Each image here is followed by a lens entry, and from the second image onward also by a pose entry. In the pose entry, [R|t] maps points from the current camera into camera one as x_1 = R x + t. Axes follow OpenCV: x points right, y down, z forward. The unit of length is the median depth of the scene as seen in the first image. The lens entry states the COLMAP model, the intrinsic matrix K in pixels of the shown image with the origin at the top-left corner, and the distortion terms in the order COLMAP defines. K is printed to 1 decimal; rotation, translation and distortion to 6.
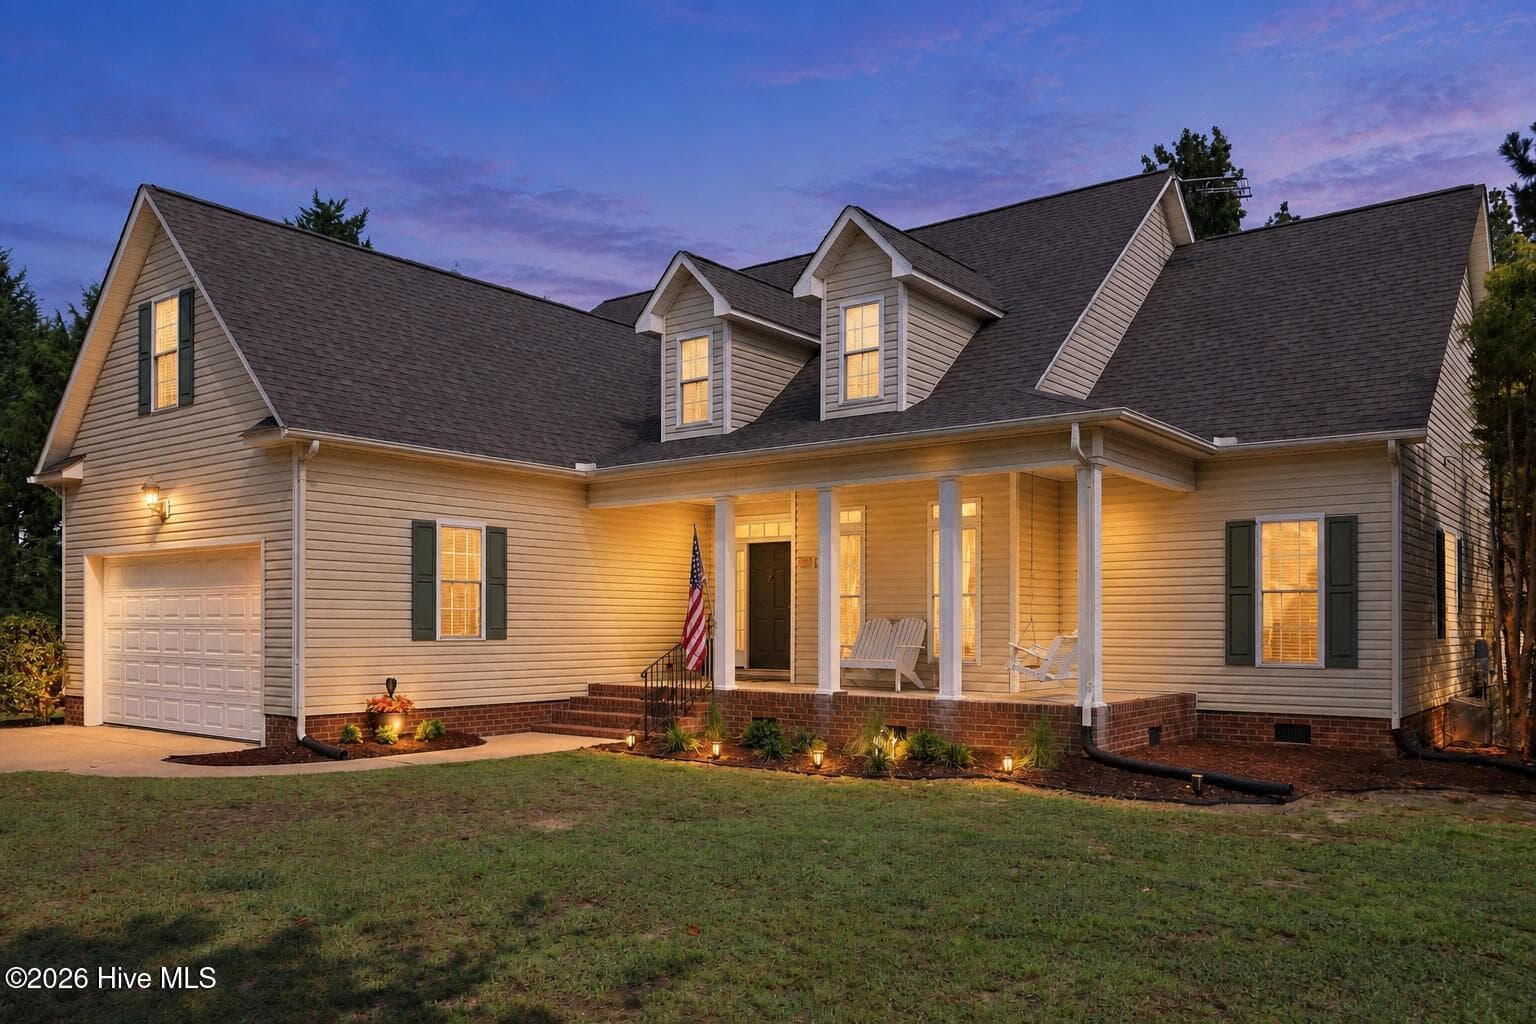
lens RADIAL K [[1160.7, 0, 768.0], [0, 1160.7, 615.1], [0, 0, 1]] dist [-0.007420, -0.003887]
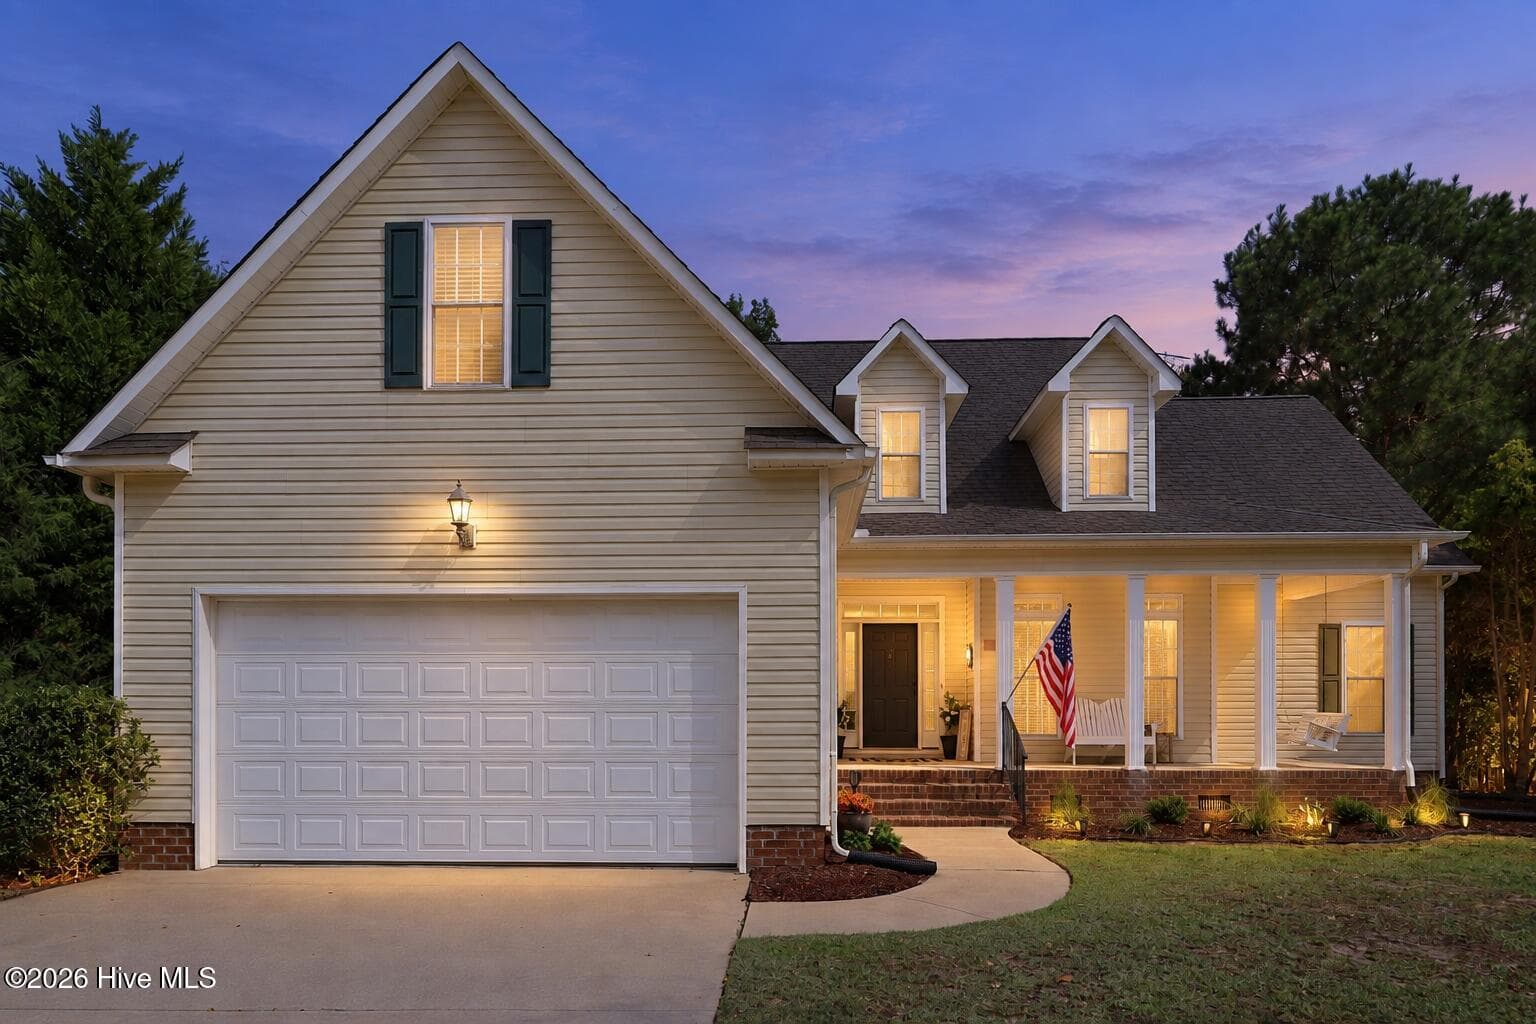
lens RADIAL K [[997.5, 0, 769.4], [0, 997.5, 691.1], [0, 0, 1]] dist [0.005316, -0.001092]
pose [[0.814293, 0.006462, 0.580418, -0.658349], [-0.003534, 0.999975, -0.006176, 0.002706], [-0.580443, 0.002978, 0.814295, 0.389474]]
